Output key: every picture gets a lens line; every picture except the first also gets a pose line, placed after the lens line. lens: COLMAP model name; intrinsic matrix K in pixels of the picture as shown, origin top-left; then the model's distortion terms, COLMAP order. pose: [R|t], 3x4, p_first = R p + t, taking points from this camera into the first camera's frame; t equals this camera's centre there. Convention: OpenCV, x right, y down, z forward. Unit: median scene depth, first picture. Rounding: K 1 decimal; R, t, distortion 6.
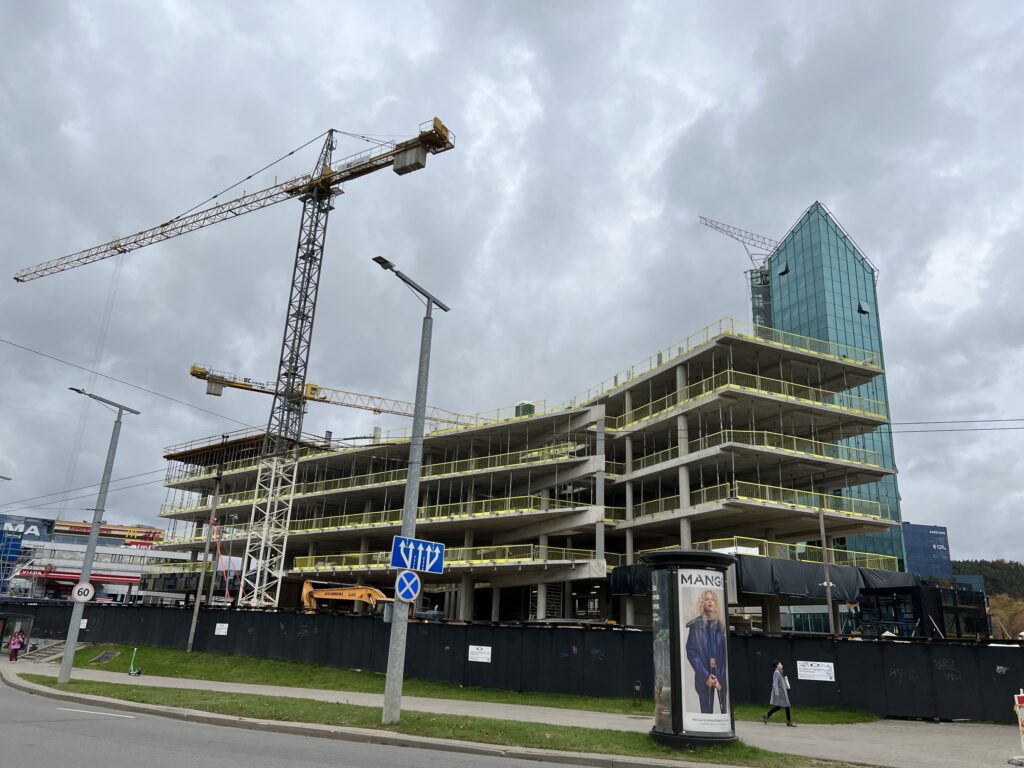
lens RADIAL K [[766.8, 0, 512.0], [0, 766.8, 384.0], [0, 0, 1]] dist [0.008729, -0.001218]
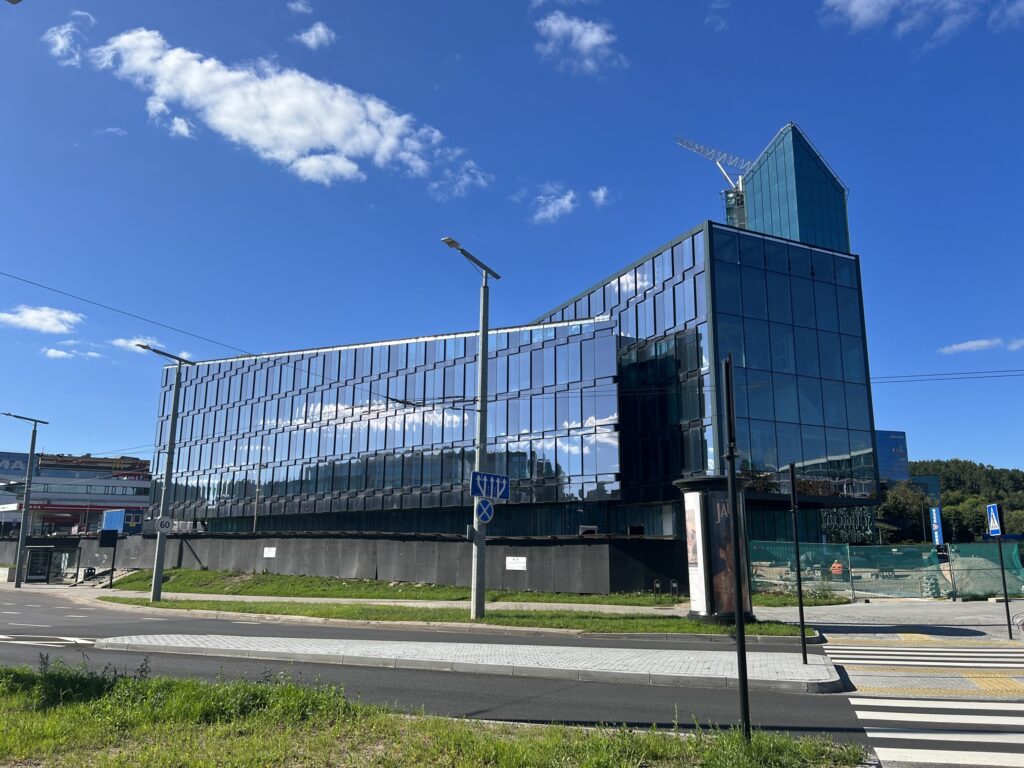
lens RADIAL K [[766.8, 0, 512.0], [0, 766.8, 384.0], [0, 0, 1]] dist [0.008729, -0.001218]
pose [[0.998802, -0.031249, 0.037658, -0.020559], [0.027084, 0.993950, 0.106441, -0.010807], [-0.040756, -0.105294, 0.993606, -0.031992]]
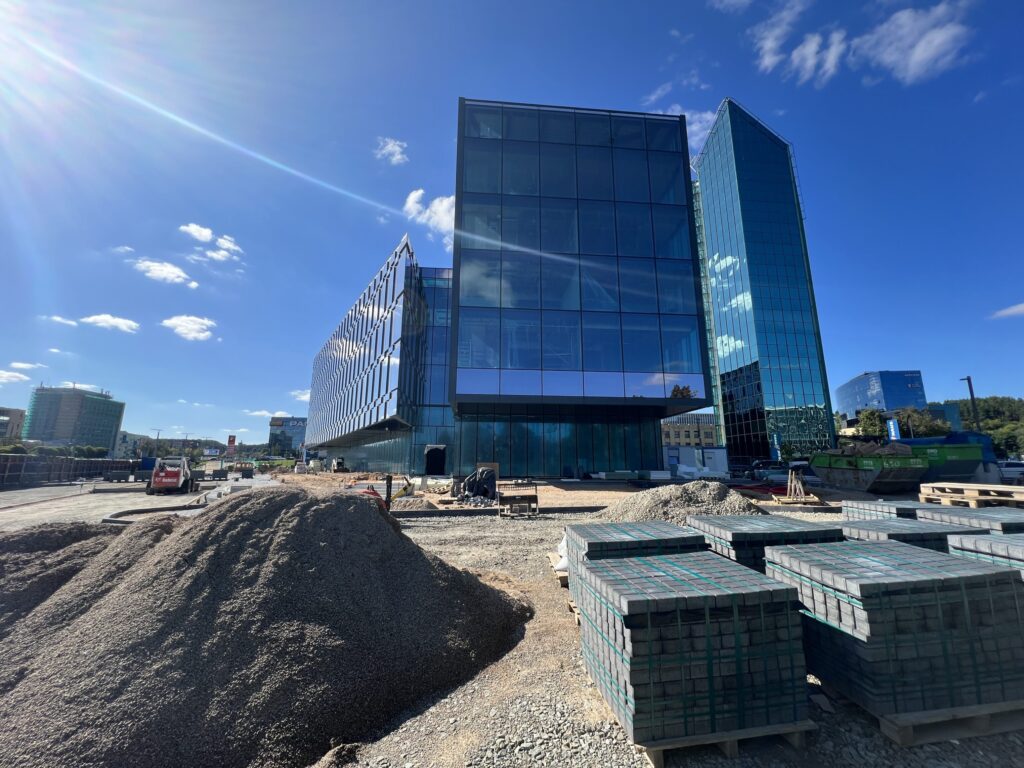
lens RADIAL K [[407.7, 0, 511.5], [0, 407.7, 378.9], [0, 0, 1]] dist [-0.001462, 0.000043]
pose [[0.945808, -0.103381, -0.307832, 0.227163], [0.135506, 0.987139, 0.084823, 0.091836], [0.295104, -0.121939, 0.947652, 0.247511]]
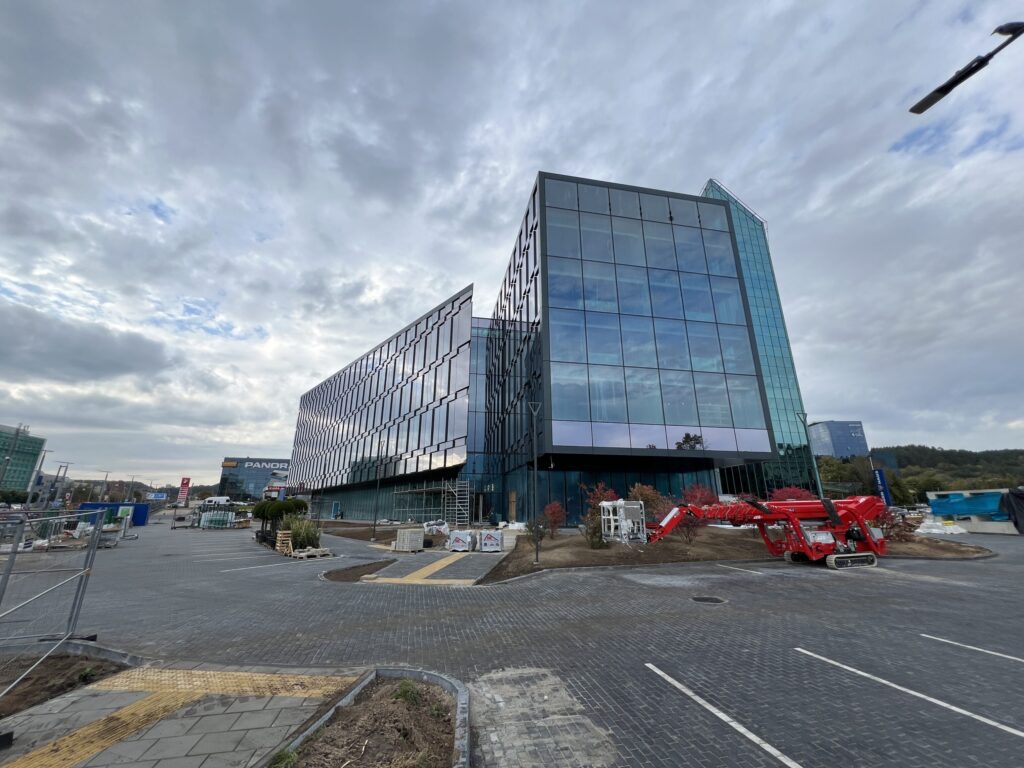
lens RADIAL K [[406.1, 0, 509.2], [0, 406.1, 379.3], [0, 0, 1]] dist [-0.006533, 0.000155]
pose [[0.972807, -0.106457, -0.205704, 0.159149], [0.107817, 0.994160, -0.004621, 0.076734], [0.204994, -0.017683, 0.978603, 0.221183]]
